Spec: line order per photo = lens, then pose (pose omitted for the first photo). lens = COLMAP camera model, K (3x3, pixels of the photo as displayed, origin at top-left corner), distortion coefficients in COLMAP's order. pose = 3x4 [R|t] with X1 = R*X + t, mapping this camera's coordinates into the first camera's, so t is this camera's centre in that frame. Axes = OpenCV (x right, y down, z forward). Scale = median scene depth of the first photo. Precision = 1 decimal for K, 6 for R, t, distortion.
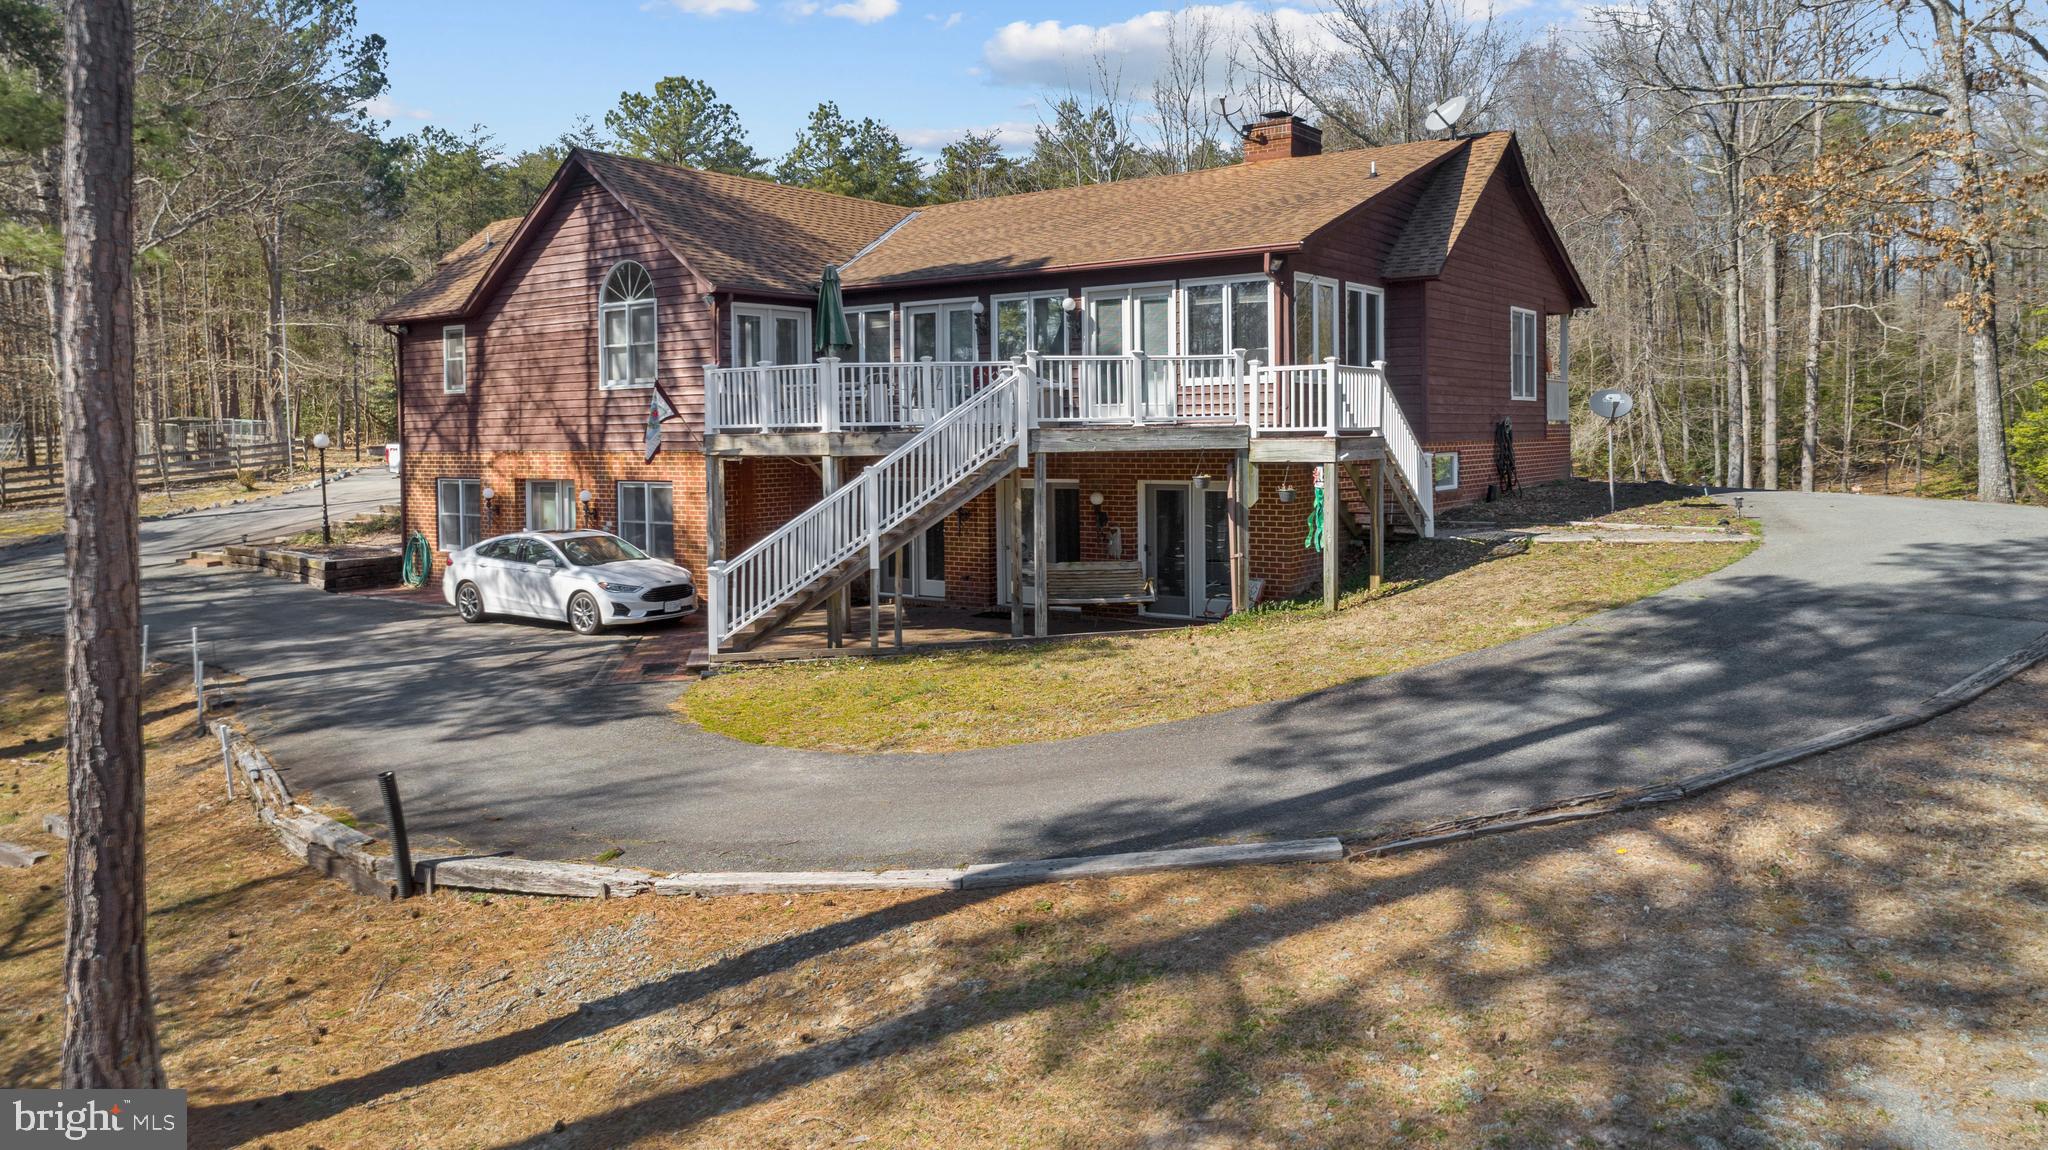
lens RADIAL K [[1412.4, 0, 1024.0], [0, 1412.4, 575.0], [0, 0, 1]] dist [-0.007459, 0.001694]
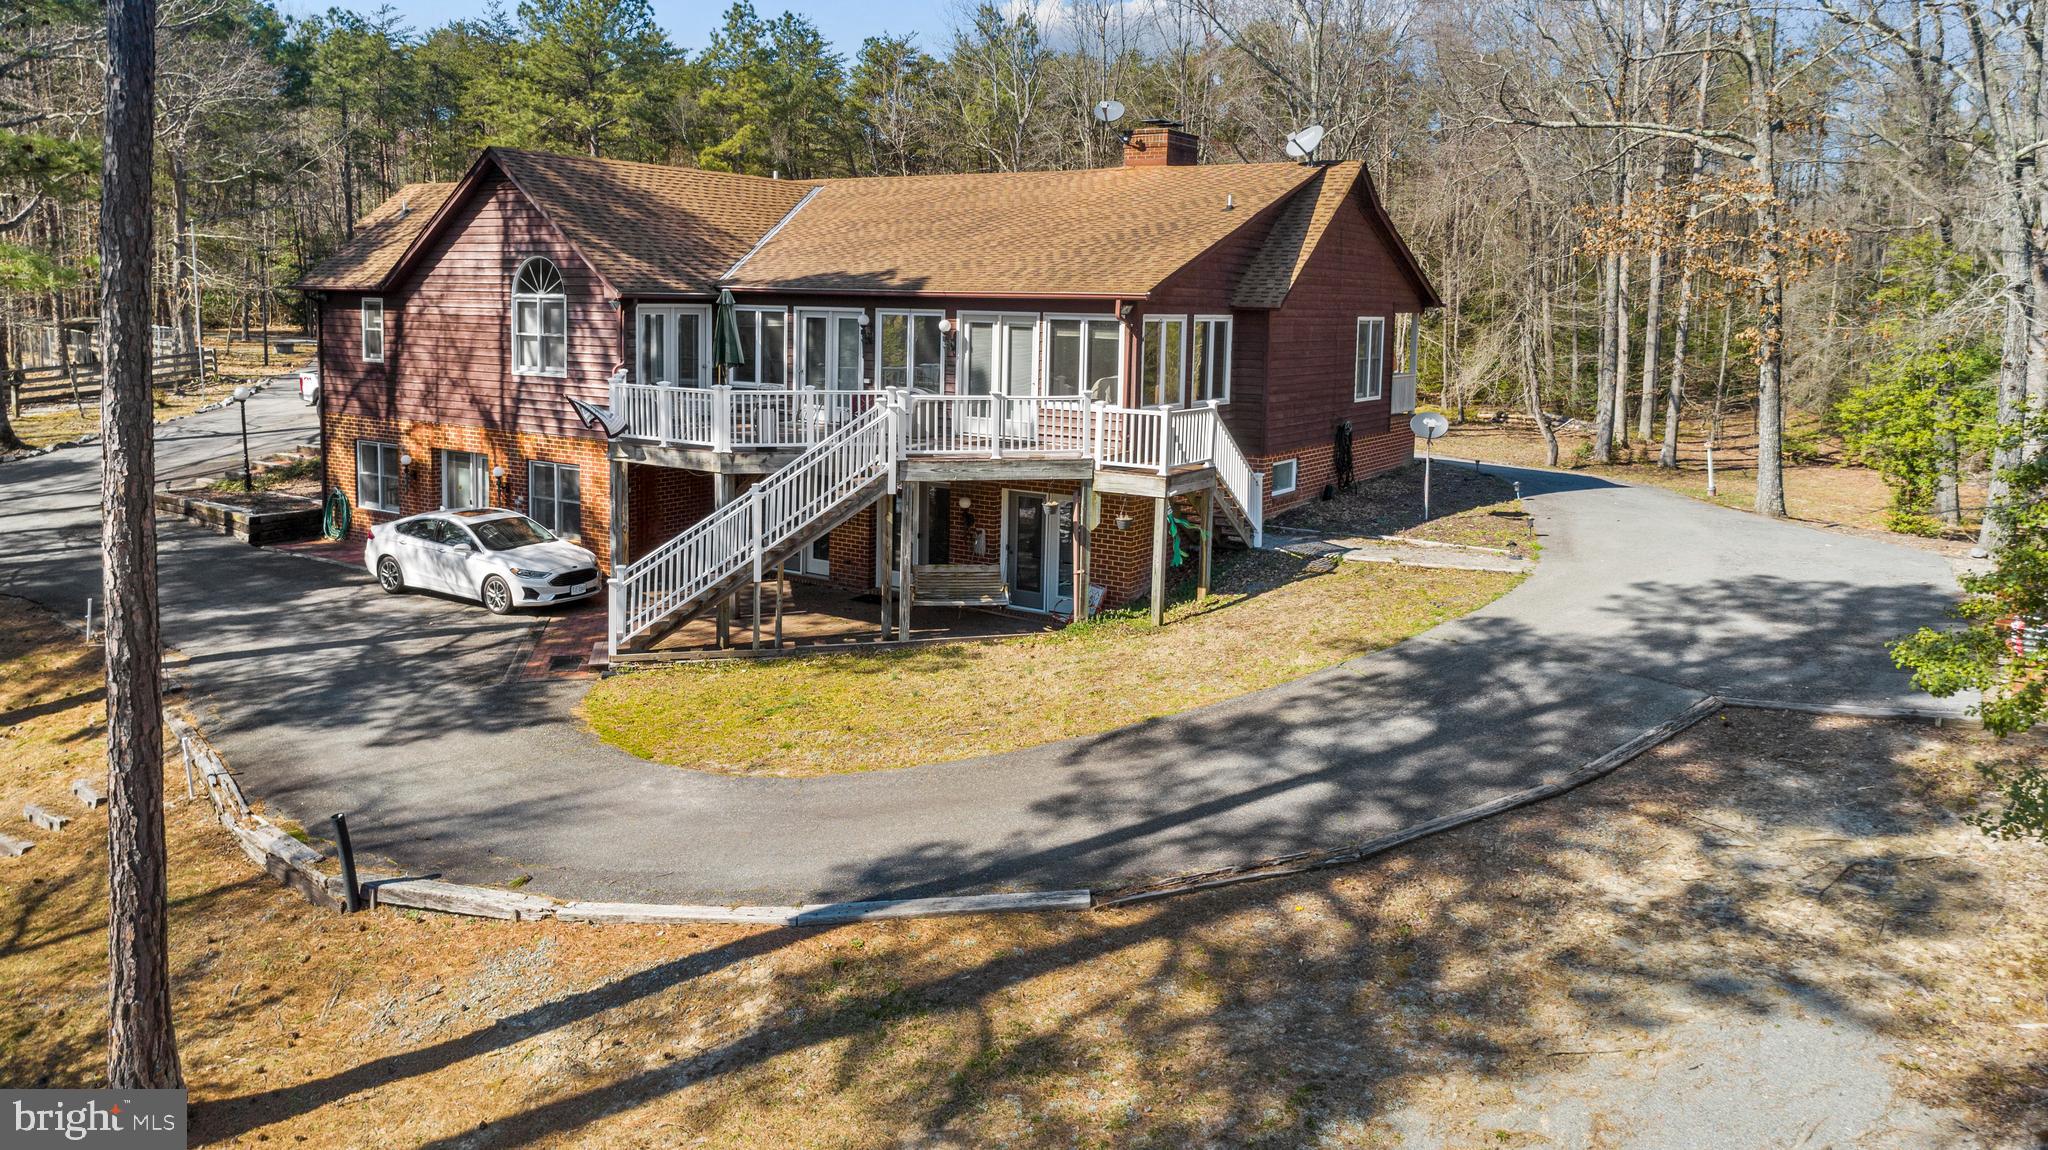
lens RADIAL K [[1456.3, 0, 1029.3], [0, 1456.3, 537.5], [0, 0, 1]] dist [-0.005022, 0.002227]
pose [[0.998149, 0.029620, 0.053120, 0.050693], [-0.033648, 0.996492, 0.076623, -0.140370], [-0.050664, -0.078268, 0.995644, -0.181322]]
